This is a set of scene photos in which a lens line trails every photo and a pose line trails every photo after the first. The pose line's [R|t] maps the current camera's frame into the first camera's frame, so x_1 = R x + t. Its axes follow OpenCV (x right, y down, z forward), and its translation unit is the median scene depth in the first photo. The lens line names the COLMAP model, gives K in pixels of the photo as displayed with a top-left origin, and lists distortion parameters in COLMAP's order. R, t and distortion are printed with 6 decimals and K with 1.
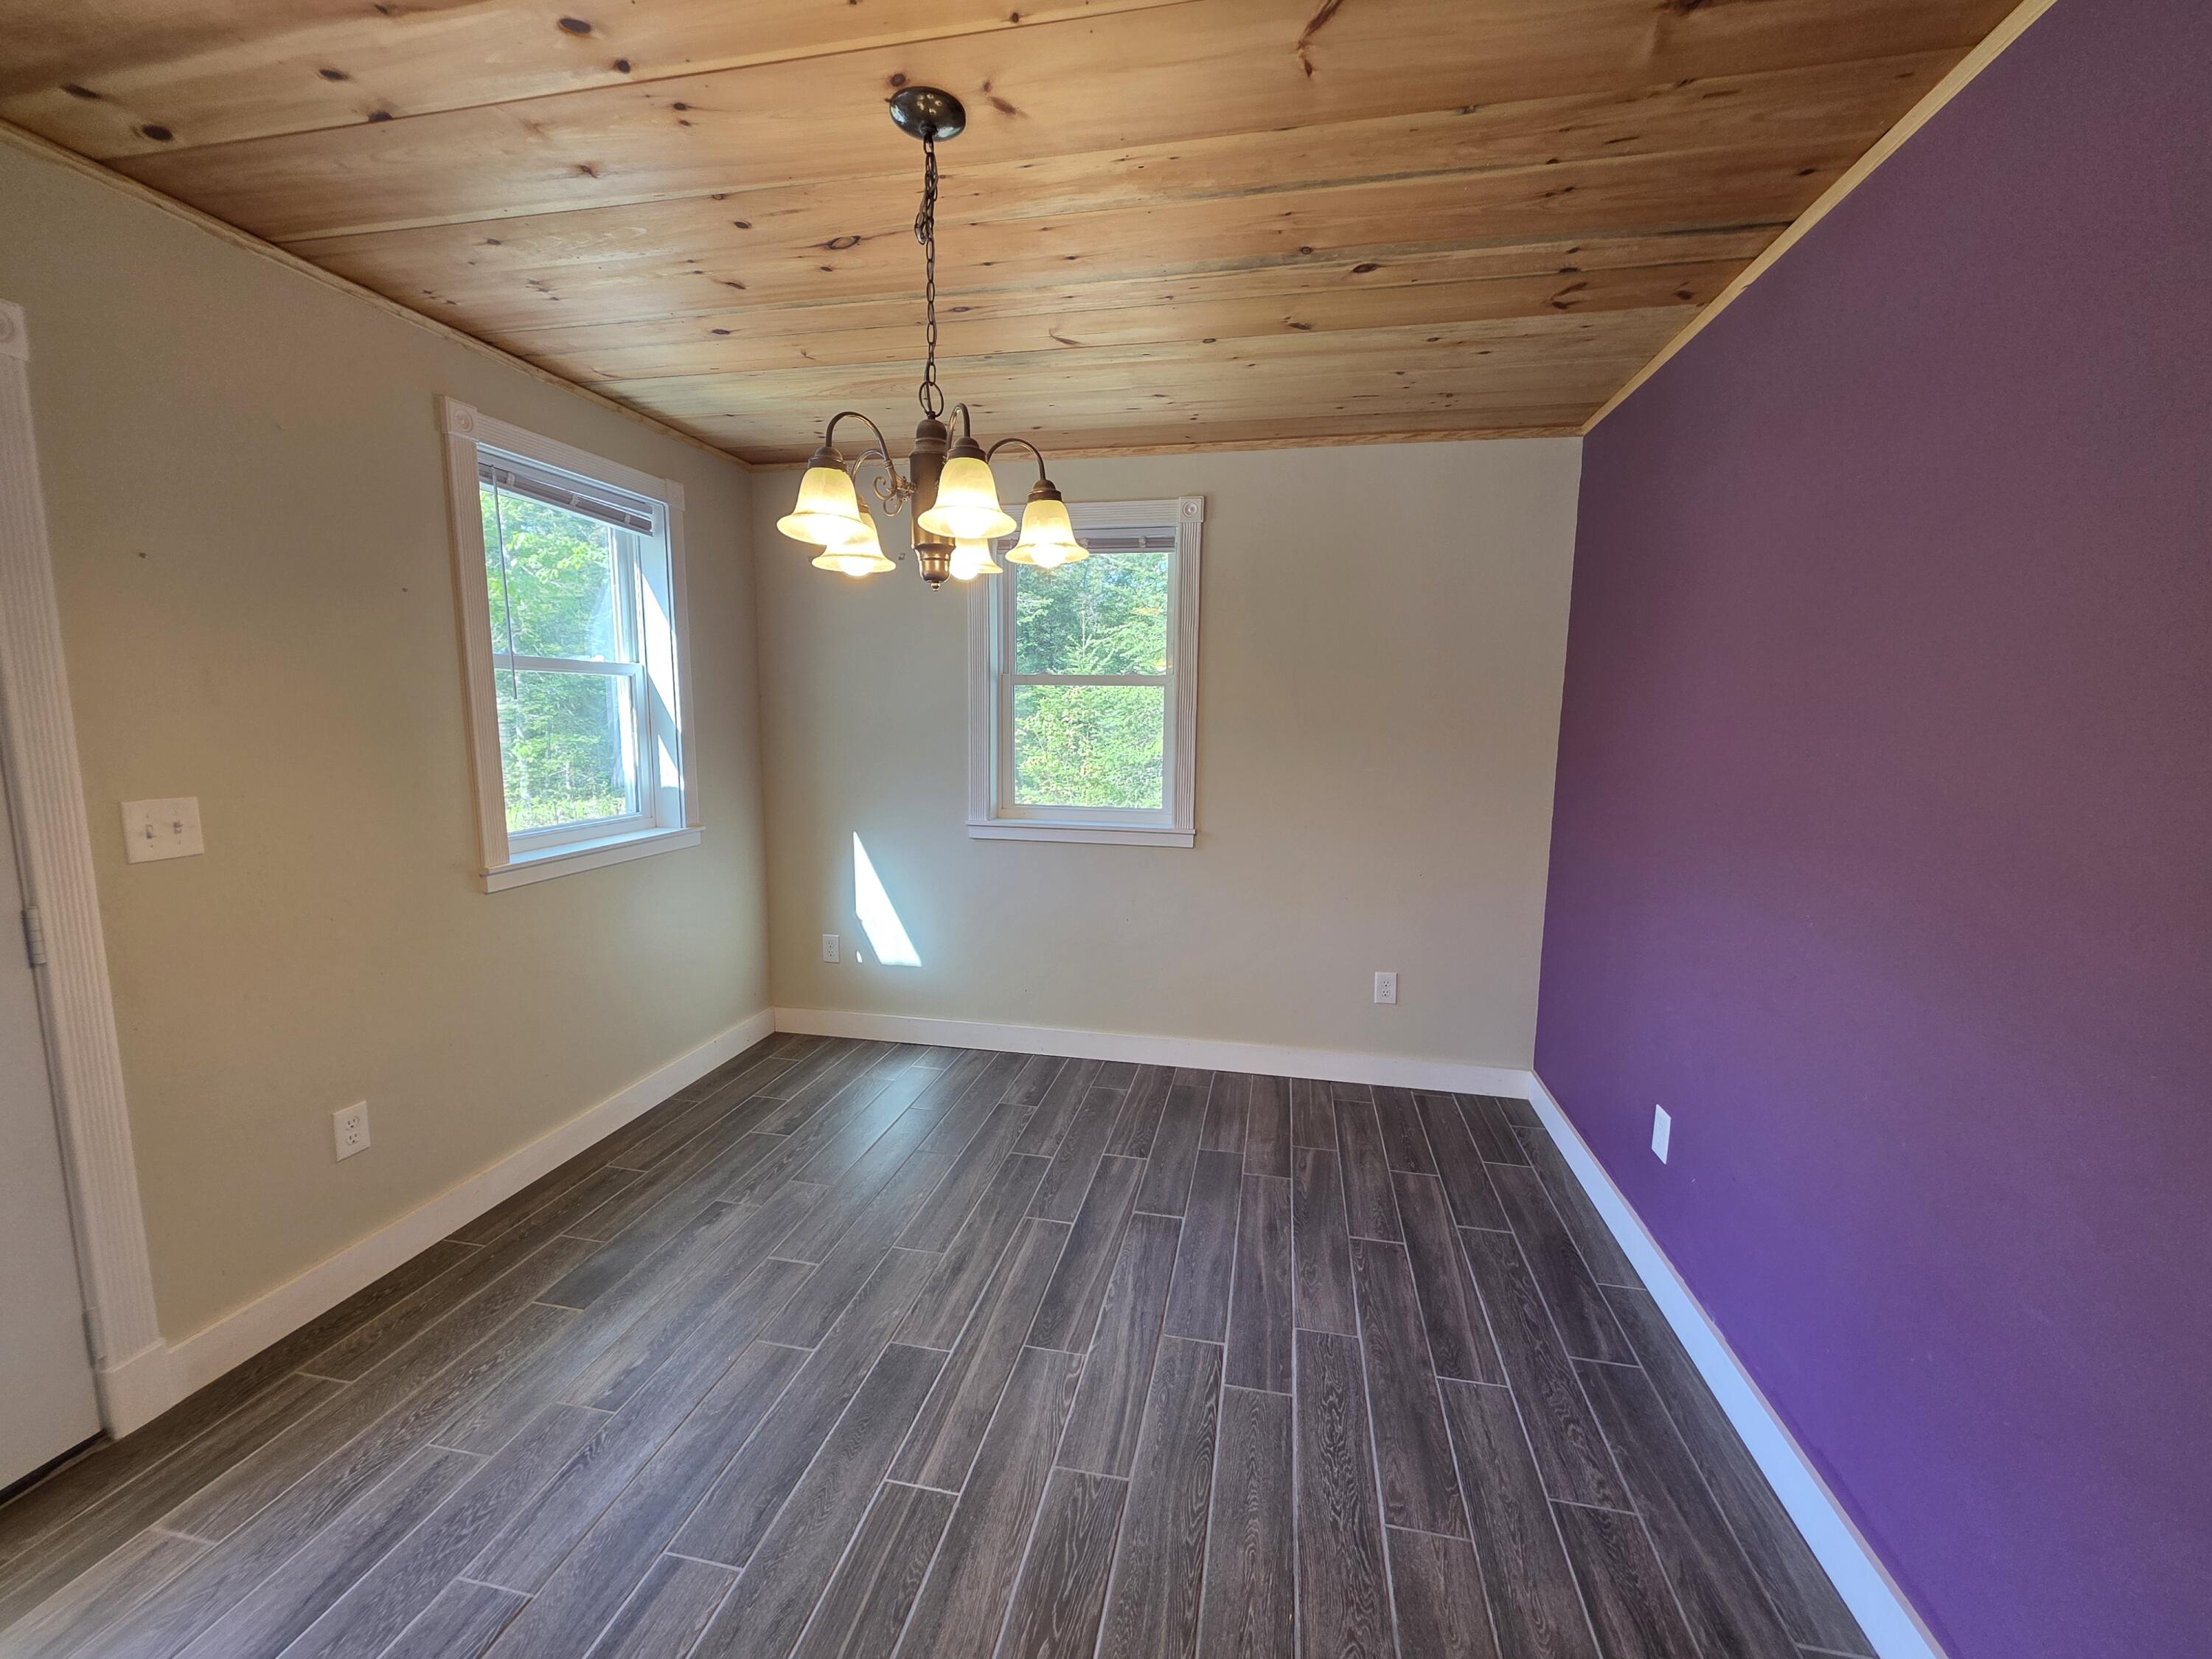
lens RADIAL K [[880.3, 0, 1101.9], [0, 880.3, 828.4], [0, 0, 1]] dist [0.000162, -0.000480]
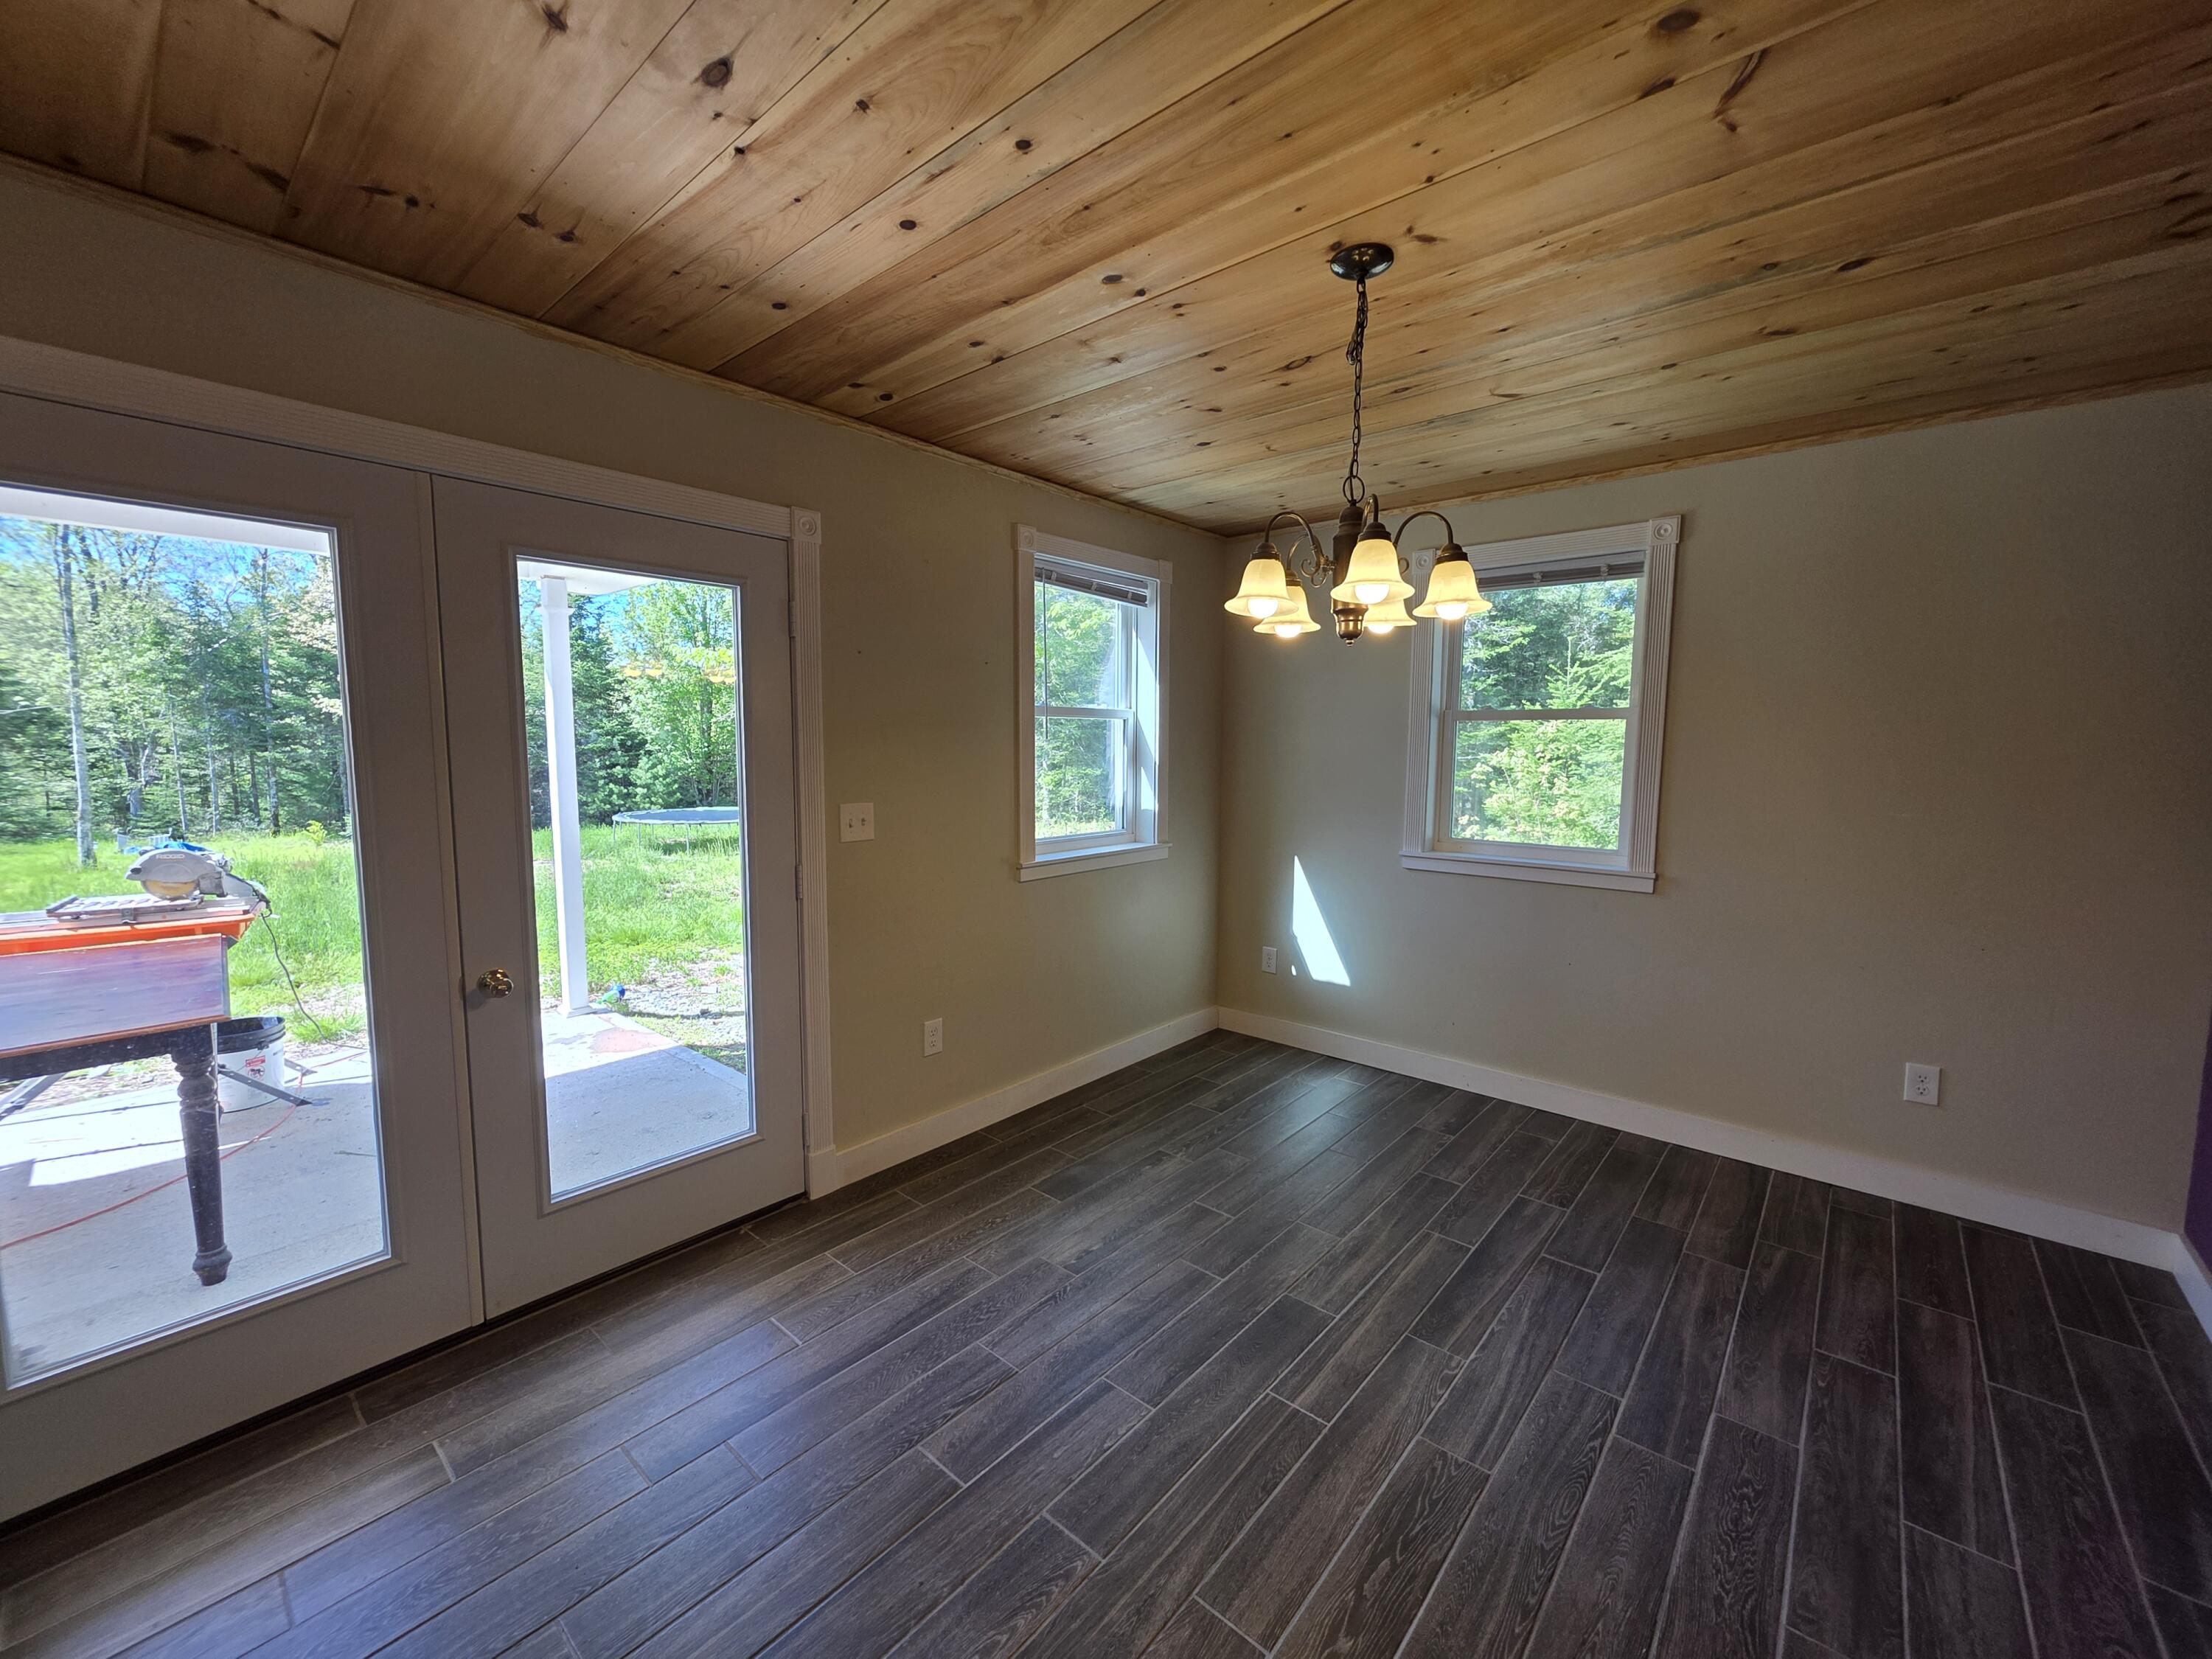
lens RADIAL K [[882.1, 0, 1106.0], [0, 882.1, 829.5], [0, 0, 1]] dist [0.001396, -0.000106]
pose [[0.871817, 0.042491, -0.487985, 0.079164], [-0.061388, 0.997854, -0.022786, 0.017069], [0.485970, 0.049822, 0.872554, -0.129787]]
